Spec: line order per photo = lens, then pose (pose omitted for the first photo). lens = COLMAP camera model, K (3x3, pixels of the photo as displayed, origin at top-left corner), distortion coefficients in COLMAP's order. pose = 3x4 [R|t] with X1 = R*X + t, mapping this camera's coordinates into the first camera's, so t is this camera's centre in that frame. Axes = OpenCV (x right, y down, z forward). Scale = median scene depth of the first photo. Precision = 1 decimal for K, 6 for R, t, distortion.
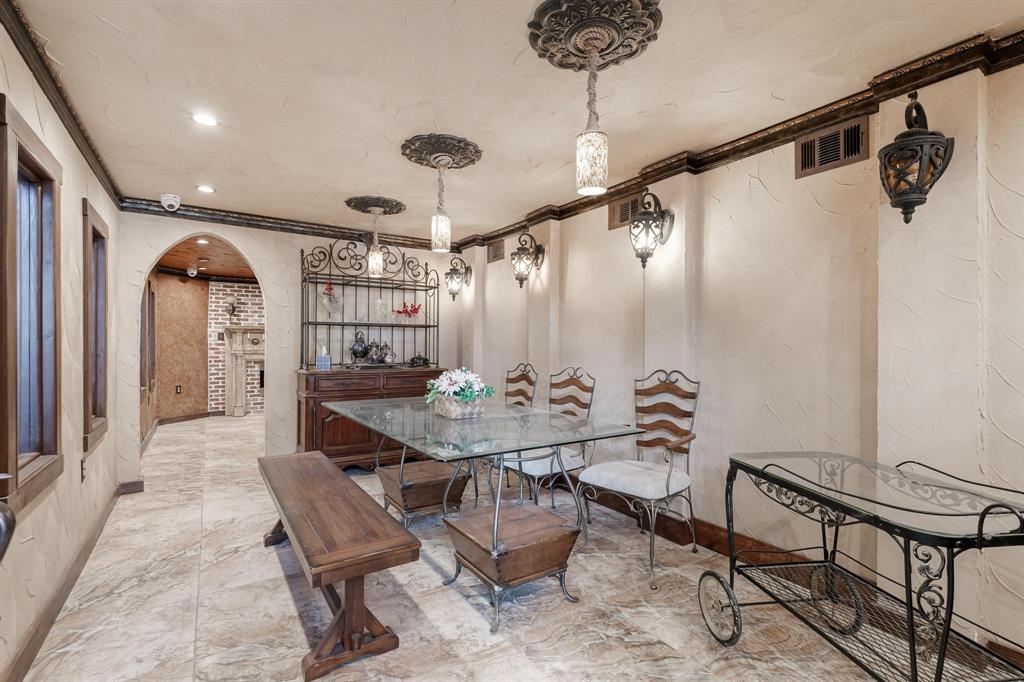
lens RADIAL K [[473.9, 0, 509.2], [0, 473.9, 340.0], [0, 0, 1]] dist [0.001231, 0.000766]
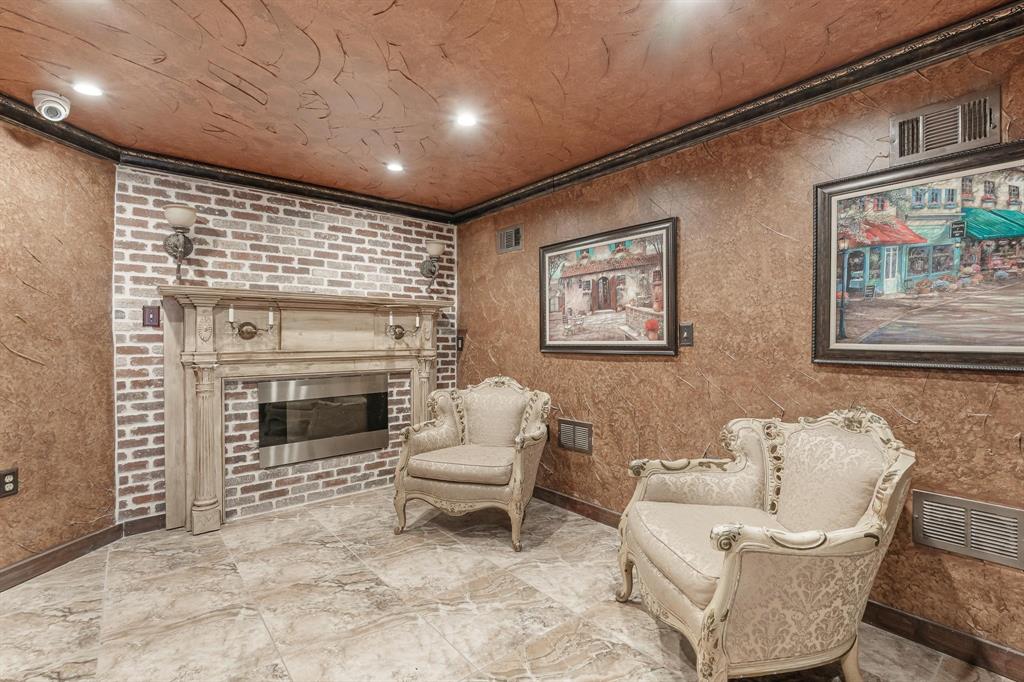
lens RADIAL K [[473.9, 0, 511.3], [0, 473.9, 343.2], [0, 0, 1]] dist [0.001231, 0.000766]
pose [[0.992107, -0.016473, 0.124311, -0.373578], [0.017660, 0.999808, -0.008450, 0.021029], [-0.124148, 0.010578, 0.992207, 0.594927]]
